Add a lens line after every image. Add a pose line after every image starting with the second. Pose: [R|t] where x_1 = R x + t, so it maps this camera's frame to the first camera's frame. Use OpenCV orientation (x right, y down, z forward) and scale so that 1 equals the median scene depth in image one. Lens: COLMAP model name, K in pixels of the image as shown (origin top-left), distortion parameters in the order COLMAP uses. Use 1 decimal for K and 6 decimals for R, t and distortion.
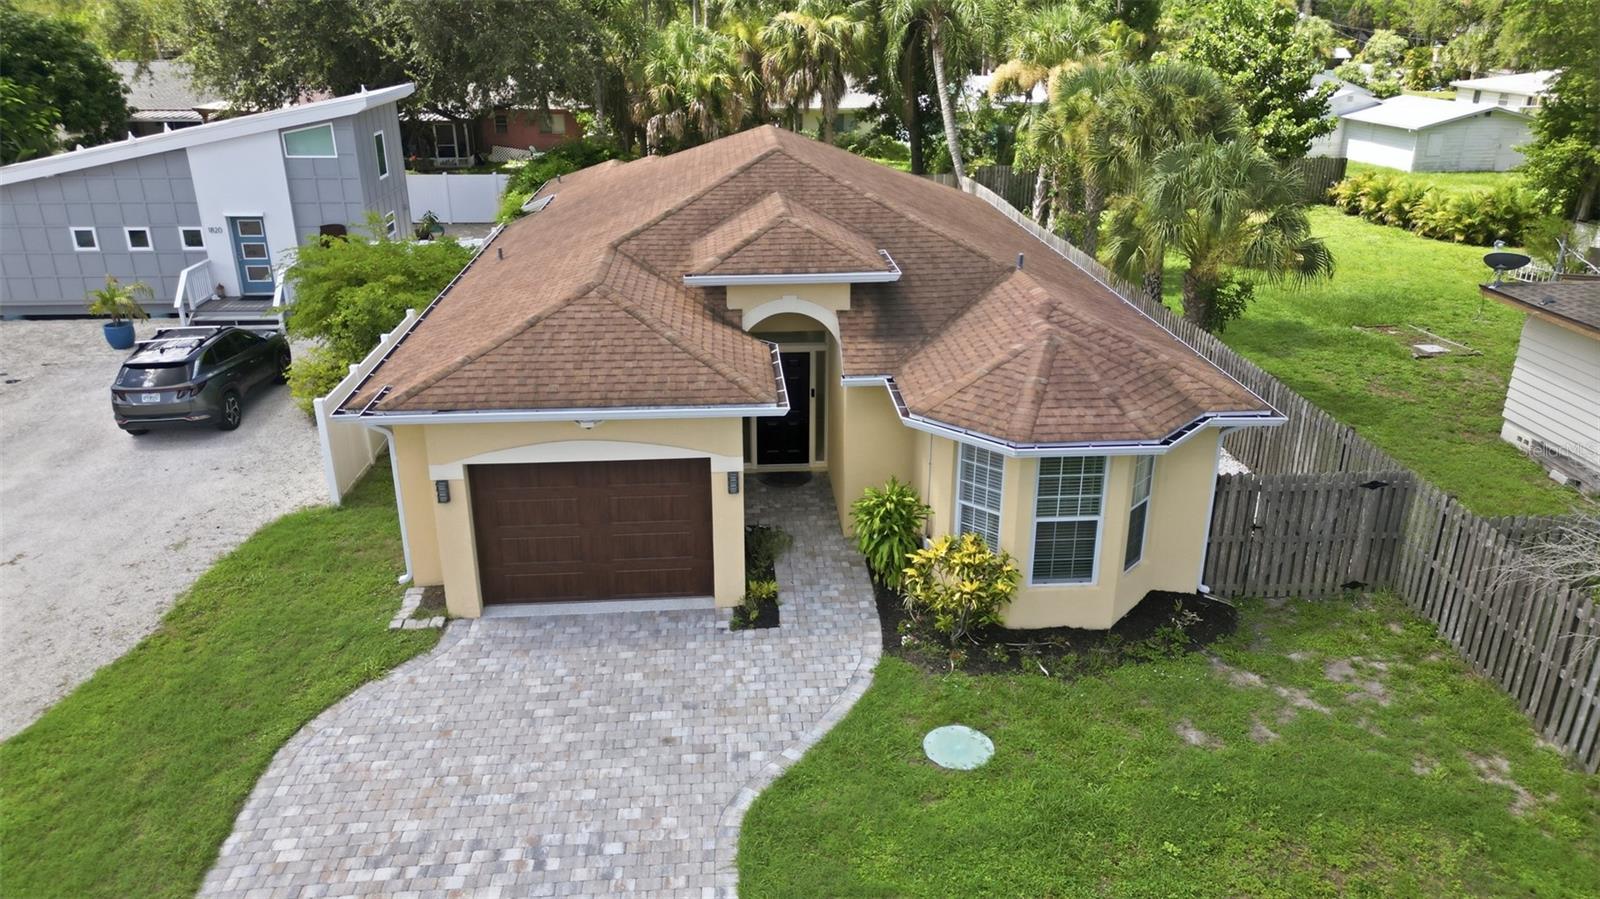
lens RADIAL K [[1120.6, 0, 800.0], [0, 1120.6, 449.5], [0, 0, 1]] dist [0.069405, -0.070239]
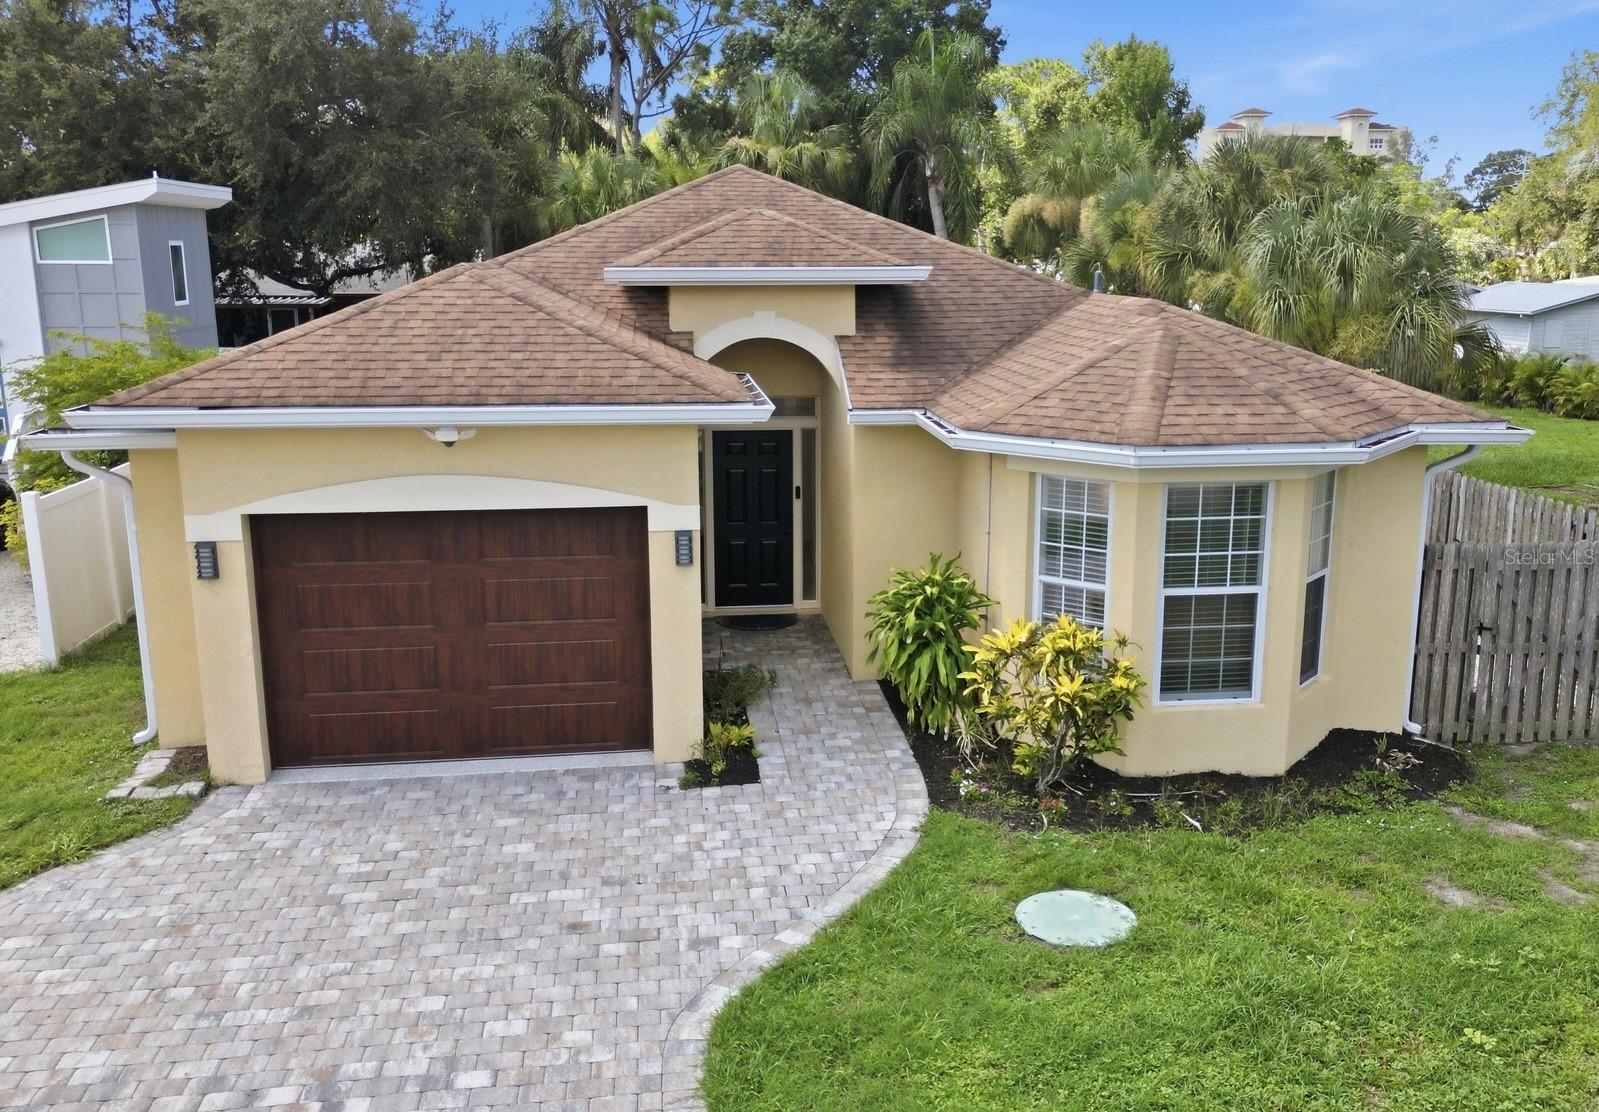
lens RADIAL K [[1436.1, 0, 839.1], [0, 1436.1, 580.5], [0, 0, 1]] dist [0.045546, -0.008315]
pose [[0.998030, -0.013108, 0.061360, -0.022313], [0.022172, 0.988520, -0.149456, 0.170448], [-0.058697, 0.150522, 0.986863, 0.204334]]
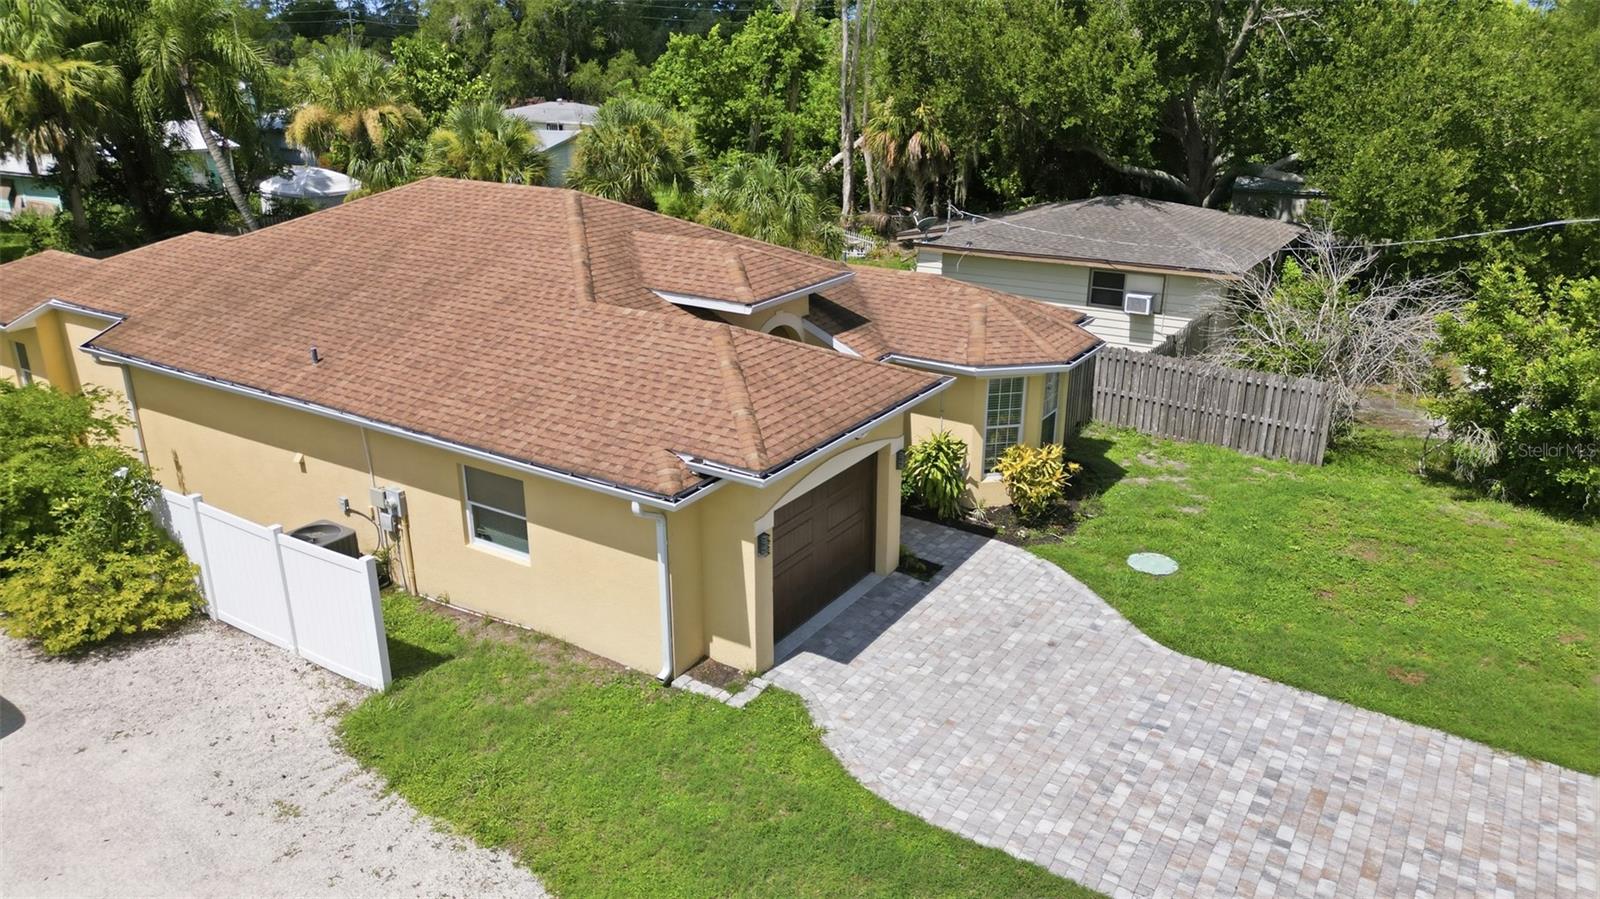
lens RADIAL K [[1120.6, 0, 800.0], [0, 1120.6, 449.5], [0, 0, 1]] dist [0.069405, -0.070239]
pose [[0.601673, -0.270489, 0.751548, -0.999104], [0.293895, 0.949877, 0.106583, -0.135909], [-0.742708, 0.156748, 0.651011, 0.318852]]
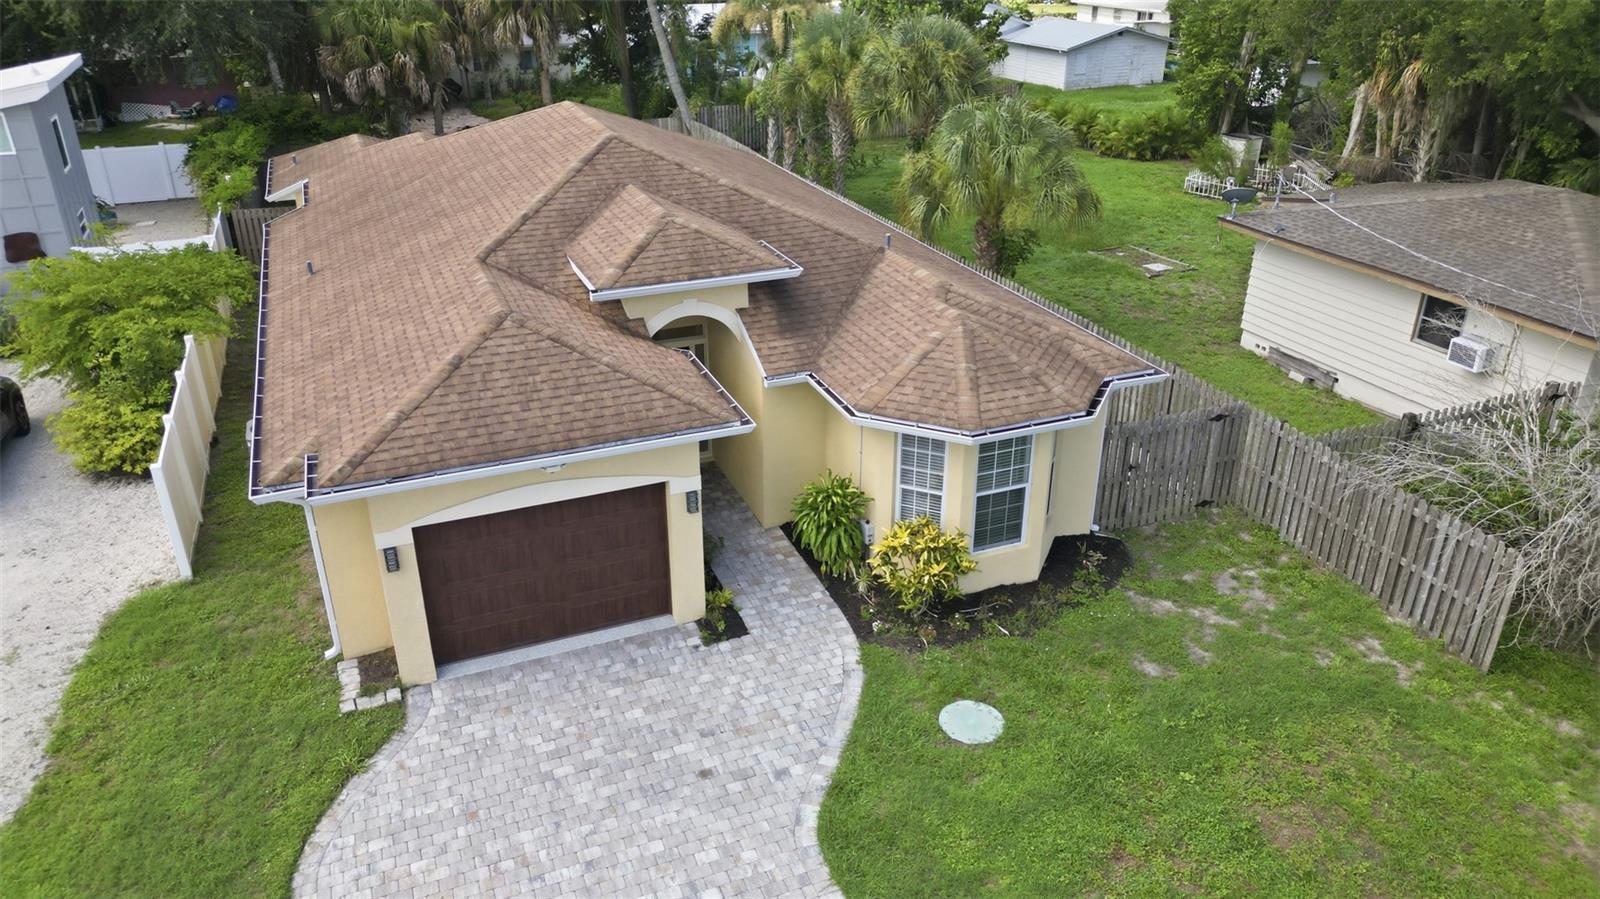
lens RADIAL K [[1120.6, 0, 800.0], [0, 1120.6, 449.5], [0, 0, 1]] dist [0.069405, -0.070239]
pose [[0.950433, -0.136396, 0.279417, -0.241686], [0.116234, 0.989353, 0.087580, -0.093031], [-0.288388, -0.050761, 0.956167, 0.021044]]
